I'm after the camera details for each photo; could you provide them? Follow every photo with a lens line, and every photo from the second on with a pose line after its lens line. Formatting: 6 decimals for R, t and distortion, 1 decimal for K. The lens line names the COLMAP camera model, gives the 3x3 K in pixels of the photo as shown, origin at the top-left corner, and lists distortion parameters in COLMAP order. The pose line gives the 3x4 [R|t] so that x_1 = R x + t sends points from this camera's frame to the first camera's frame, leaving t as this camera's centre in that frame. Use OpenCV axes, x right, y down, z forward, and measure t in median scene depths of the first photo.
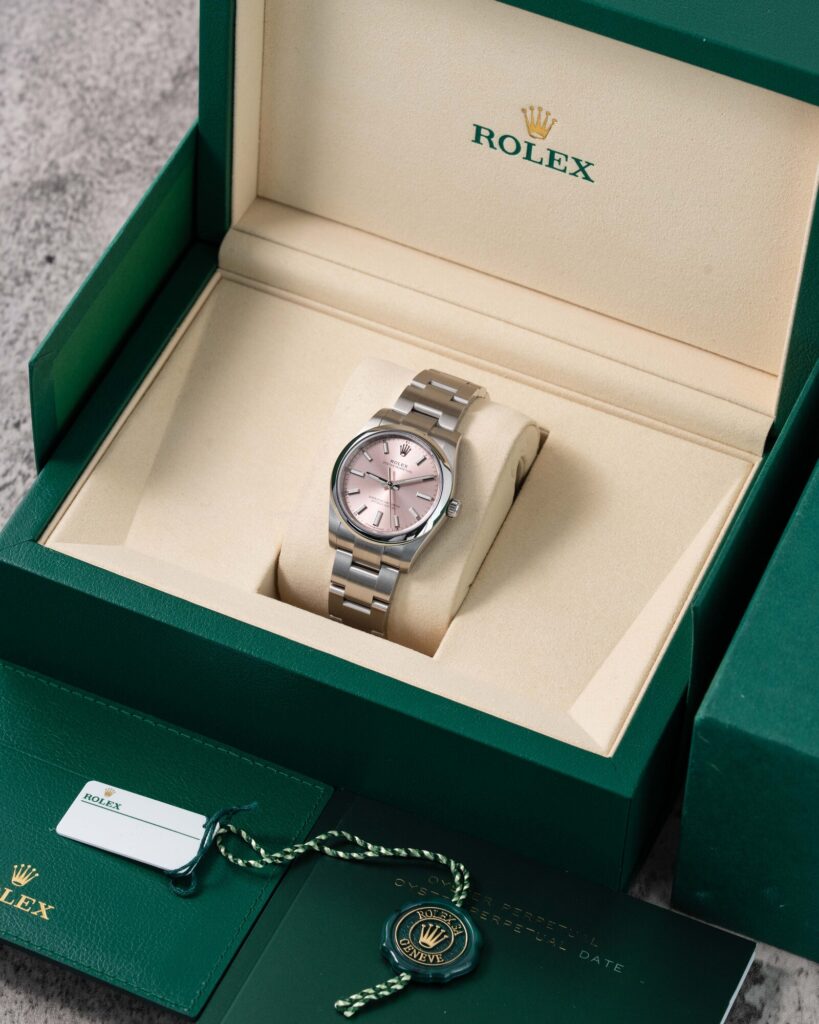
lens RADIAL K [[5054.3, 0, 409.1], [0, 5054.3, 513.6], [0, 0, 1]] dist [0.095258, 0.000000]
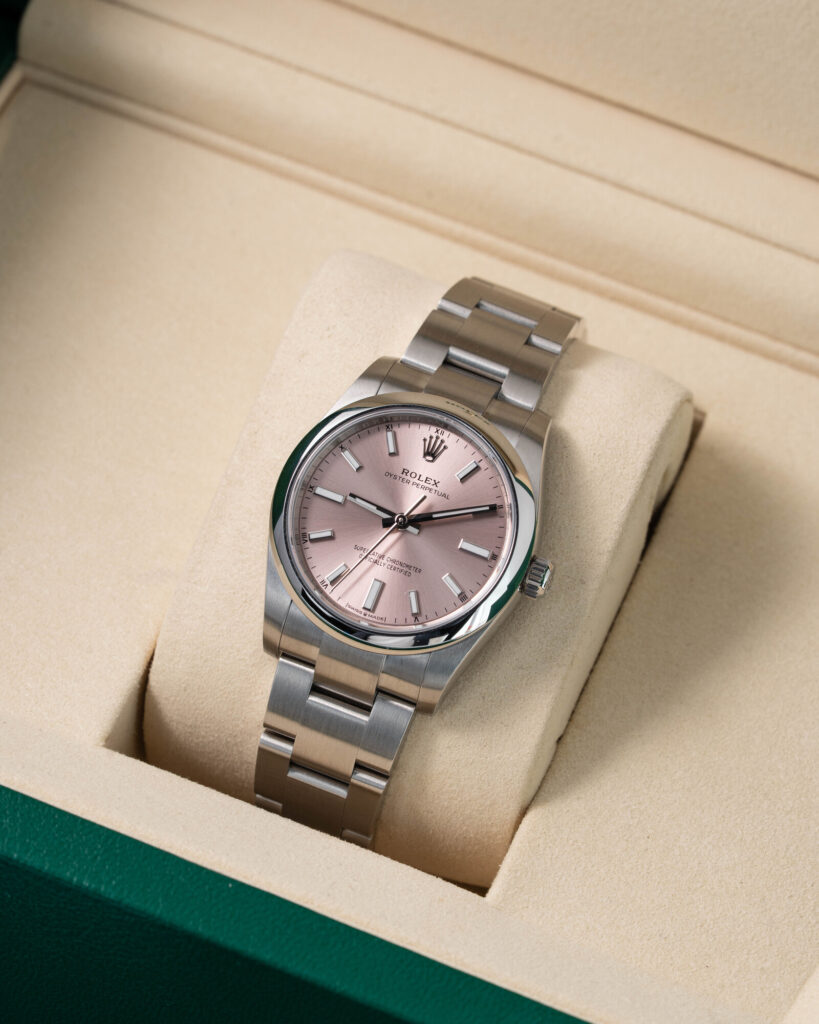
lens RADIAL K [[5054.3, 0, 411.0], [0, 5054.3, 508.2], [0, 0, 1]] dist [0.095258, 0.000000]
pose [[0.996545, 0.022692, 0.079893, -0.039606], [-0.023503, 0.999681, 0.009223, -0.011247], [-0.079658, -0.011069, 0.996761, 0.532122]]
